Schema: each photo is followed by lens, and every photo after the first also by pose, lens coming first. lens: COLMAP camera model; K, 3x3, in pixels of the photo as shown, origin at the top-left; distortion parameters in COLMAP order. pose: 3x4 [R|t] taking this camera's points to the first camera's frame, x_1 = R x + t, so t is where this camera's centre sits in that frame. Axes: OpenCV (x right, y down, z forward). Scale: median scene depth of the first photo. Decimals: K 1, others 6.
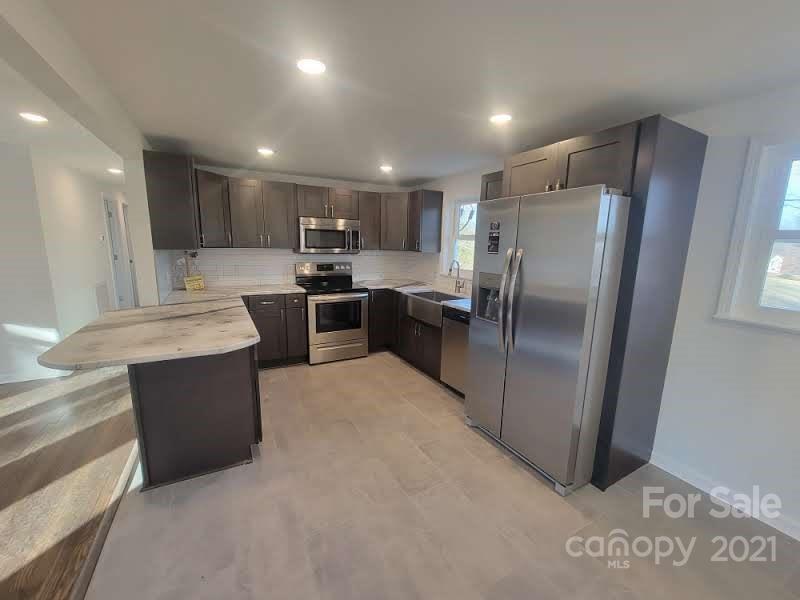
lens RADIAL K [[321.9, 0, 400.0], [0, 321.9, 300.0], [0, 0, 1]] dist [-0.014252, -0.000142]
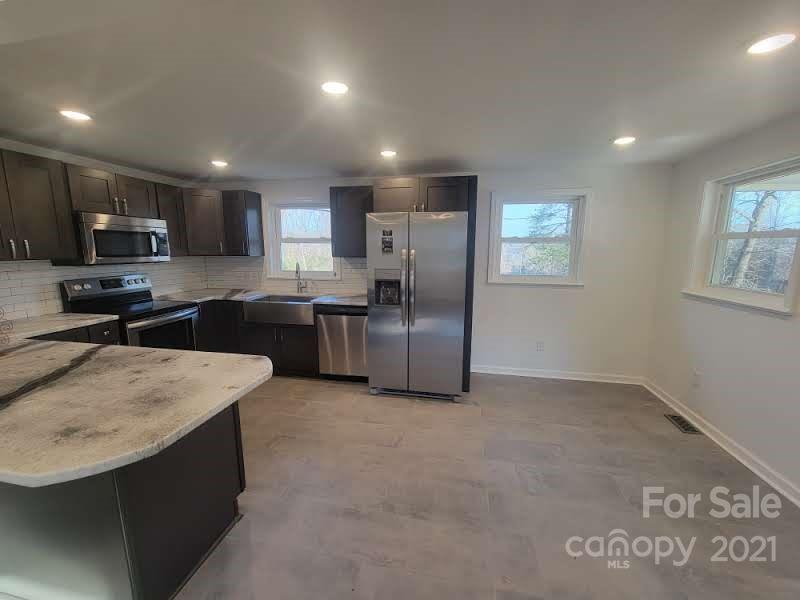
lens RADIAL K [[321.9, 0, 400.0], [0, 321.9, 300.0], [0, 0, 1]] dist [-0.014252, -0.000142]
pose [[0.646908, -0.141480, 0.749328, -0.494754], [0.143037, 0.987710, 0.063002, -0.024237], [-0.749033, 0.066425, 0.659195, 0.077190]]
